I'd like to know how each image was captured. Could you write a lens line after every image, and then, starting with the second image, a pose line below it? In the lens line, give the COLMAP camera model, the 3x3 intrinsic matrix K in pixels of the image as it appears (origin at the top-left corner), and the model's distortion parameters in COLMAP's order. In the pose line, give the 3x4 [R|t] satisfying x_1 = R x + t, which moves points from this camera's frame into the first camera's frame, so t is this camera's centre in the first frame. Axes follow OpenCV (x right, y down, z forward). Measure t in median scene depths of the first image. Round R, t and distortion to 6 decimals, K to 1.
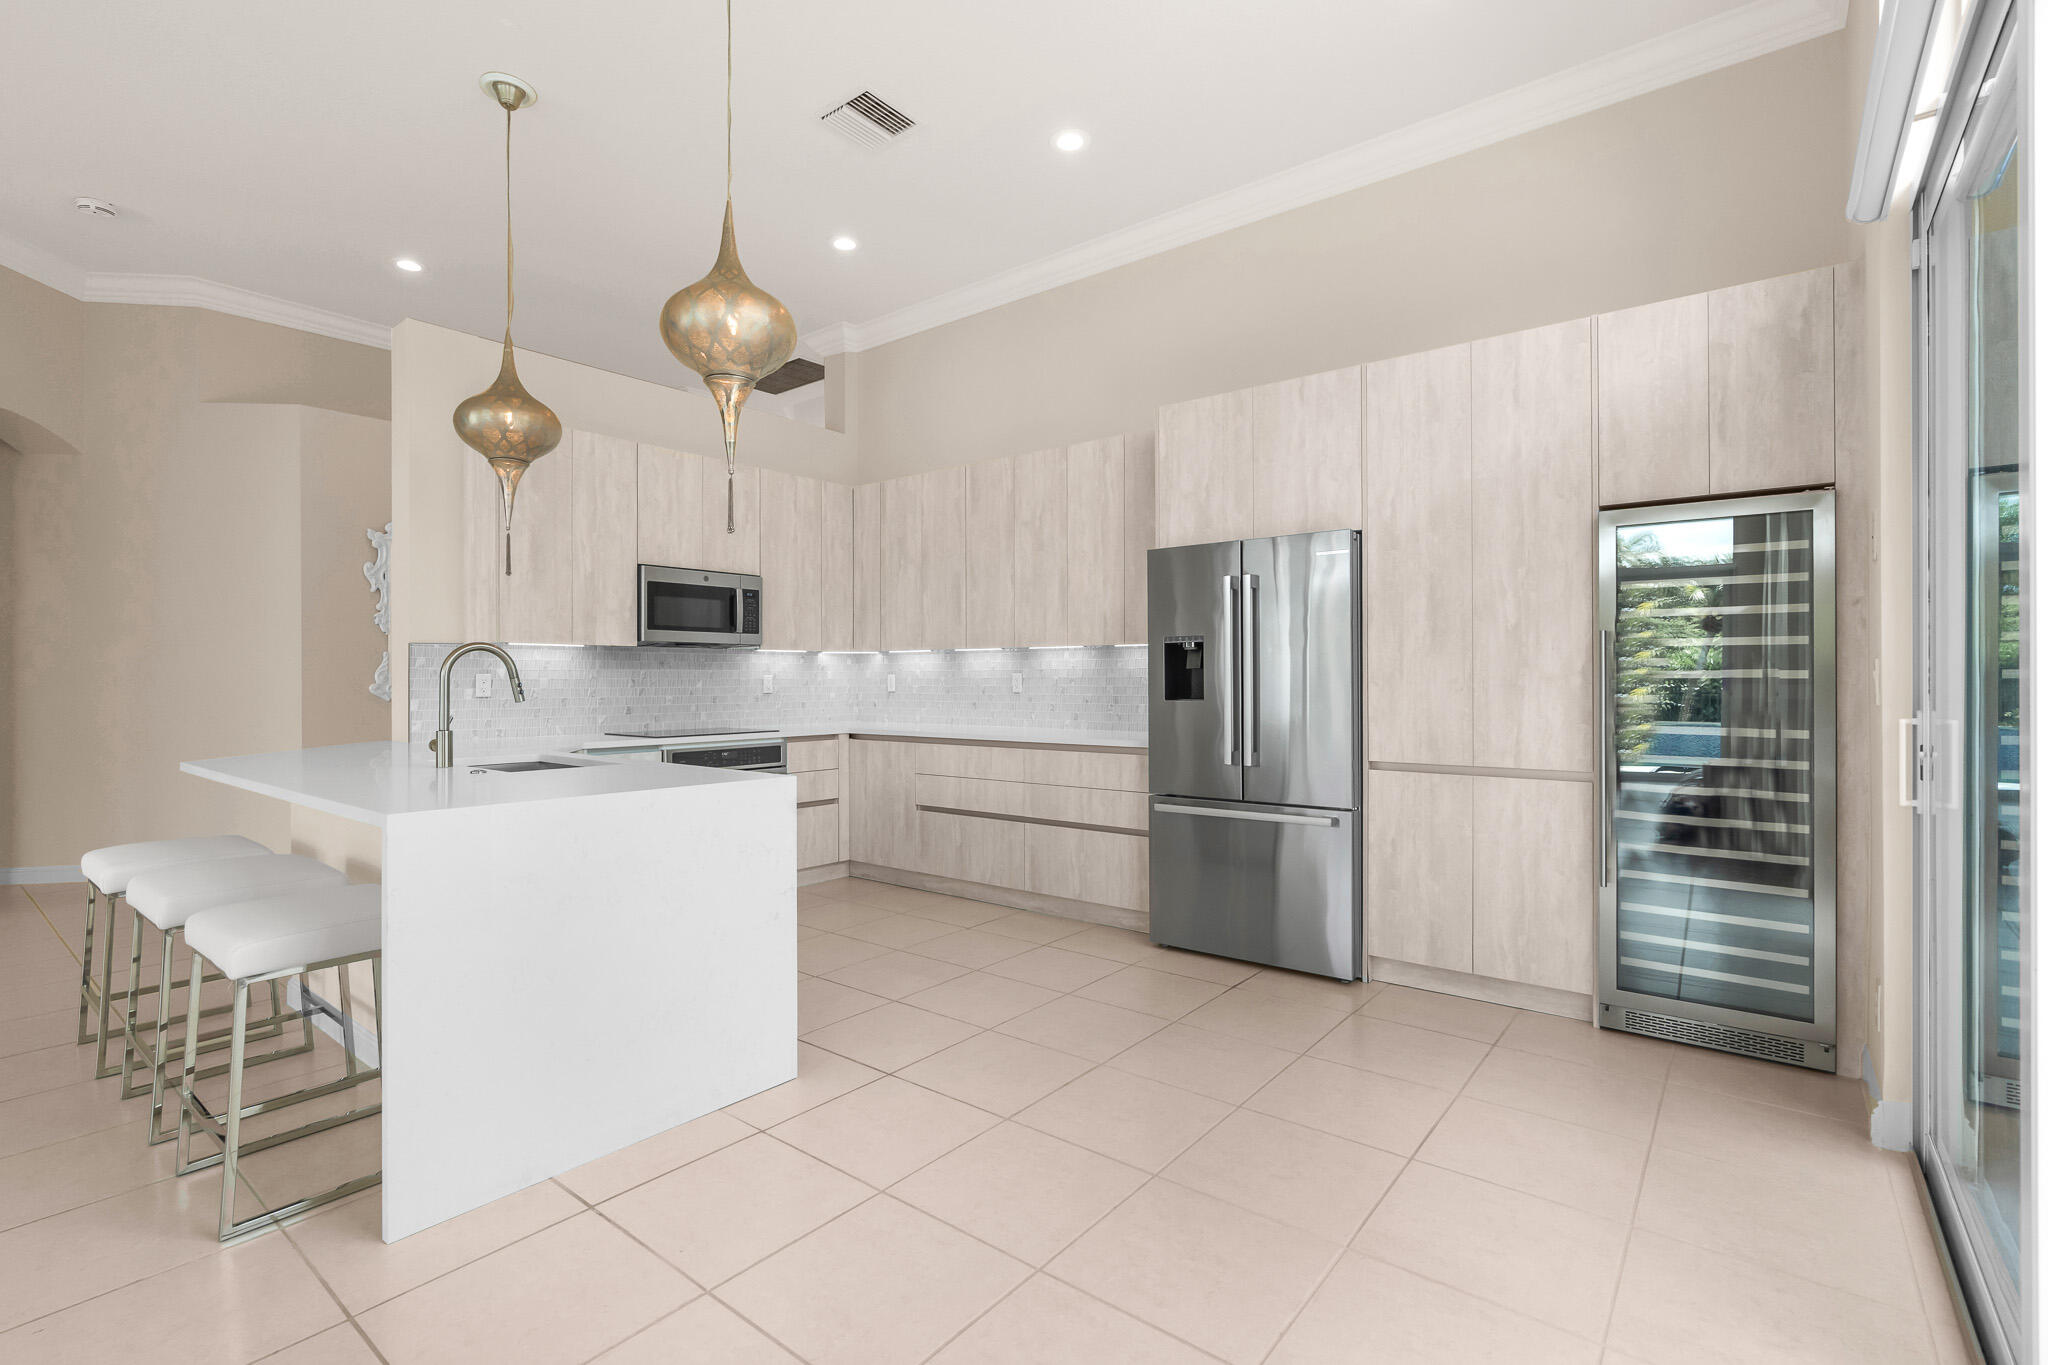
lens RADIAL K [[921.9, 0, 1035.8], [0, 921.9, 686.0], [0, 0, 1]] dist [-0.015289, 0.002509]
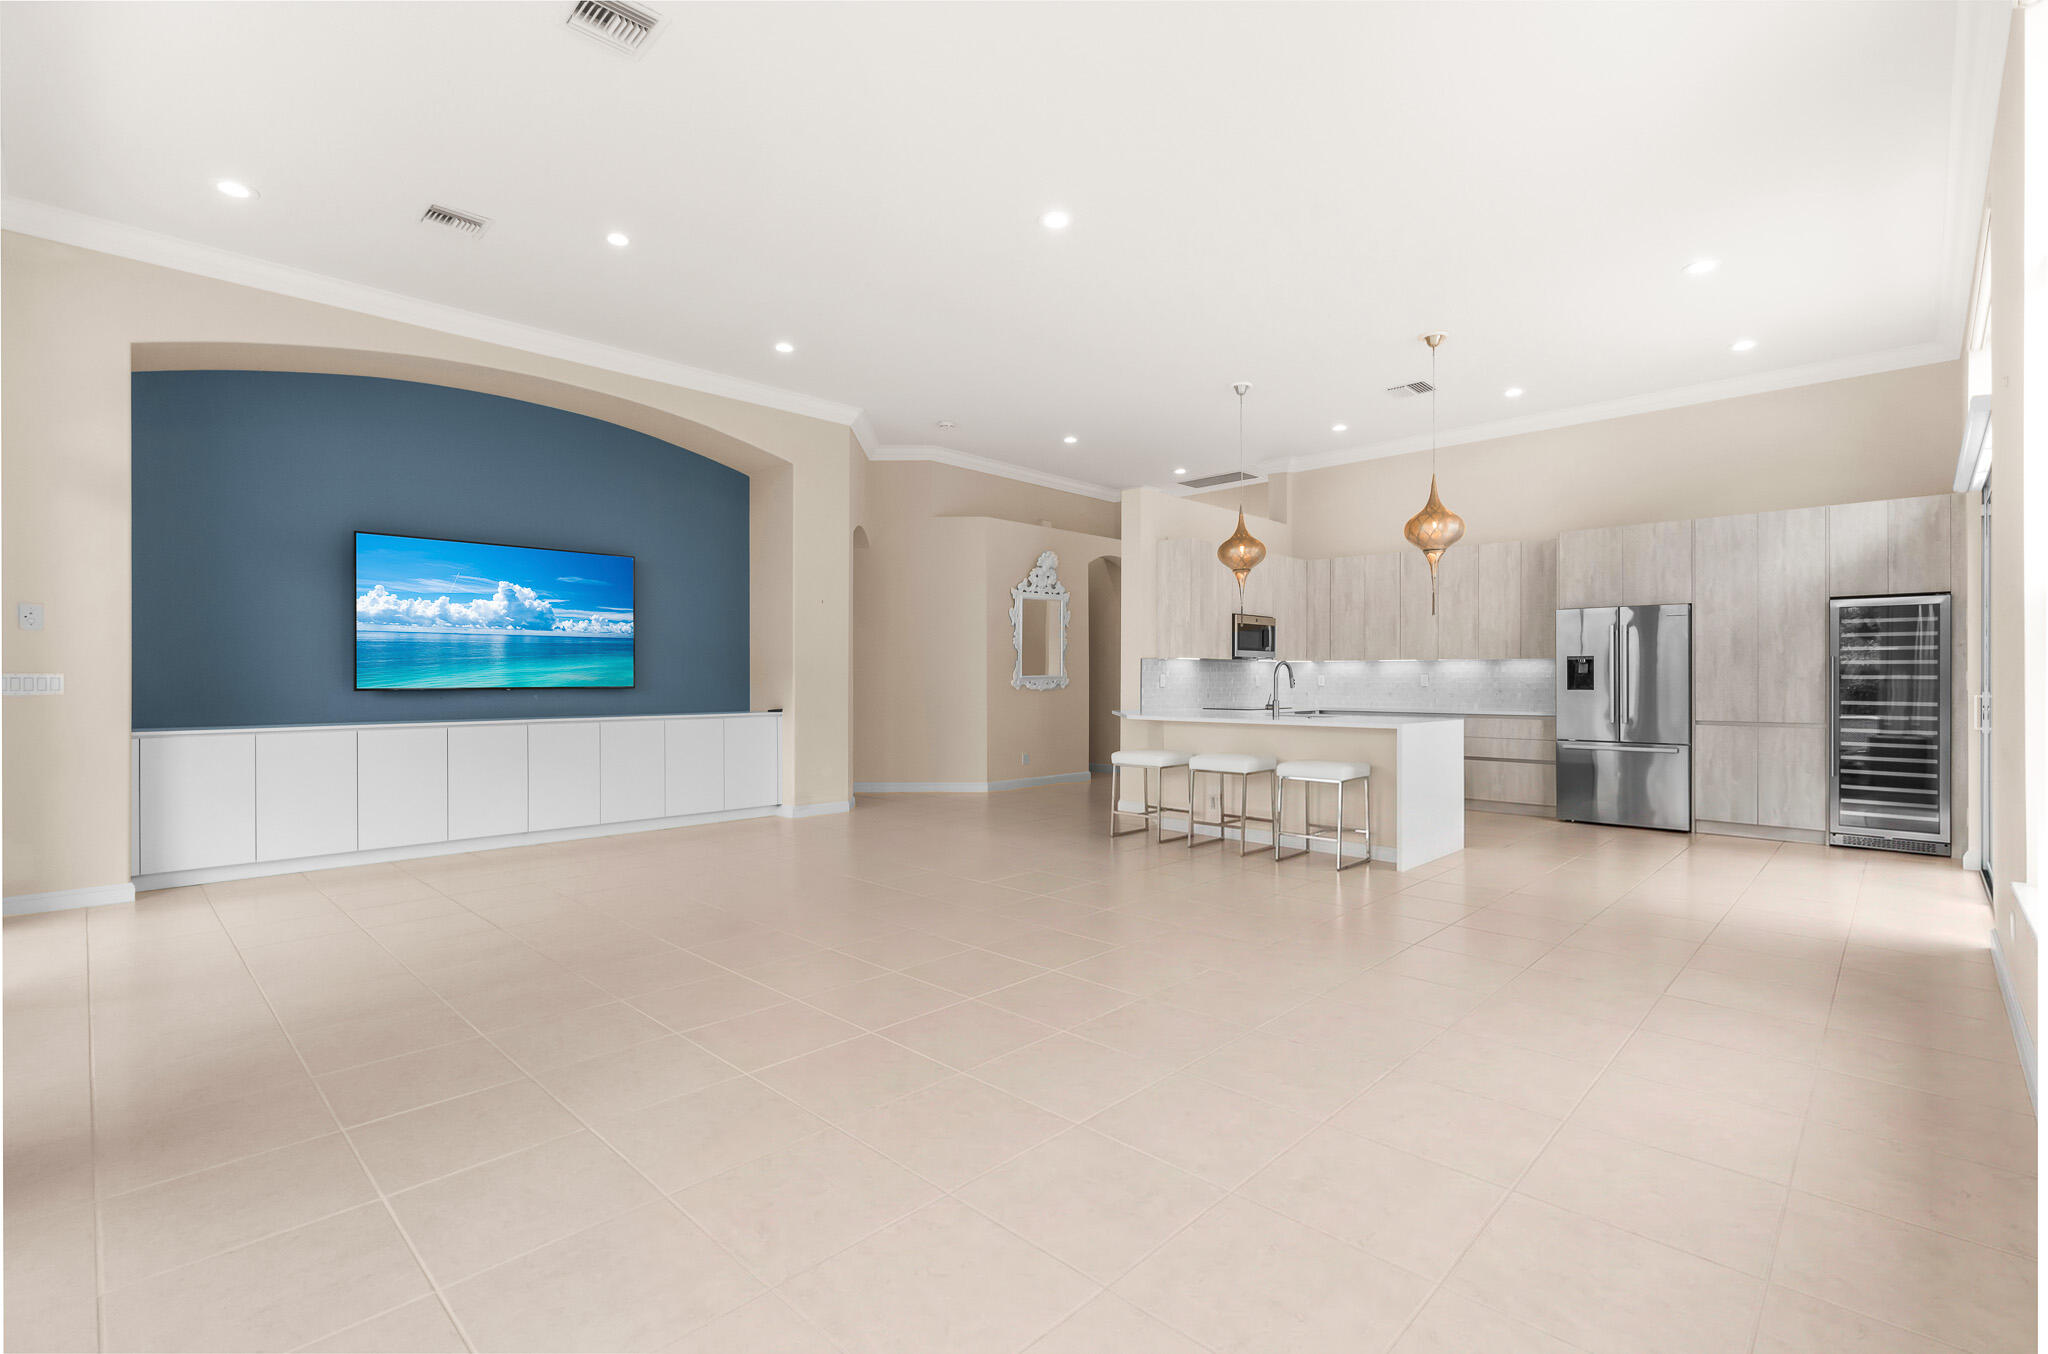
lens RADIAL K [[921.9, 0, 1007.1], [0, 921.9, 685.9], [0, 0, 1]] dist [-0.015289, 0.002509]
pose [[0.993443, 0.002410, -0.114304, -0.855034], [-0.002112, 0.999994, 0.002730, 0.005427], [0.114310, -0.002471, 0.993442, -1.084654]]
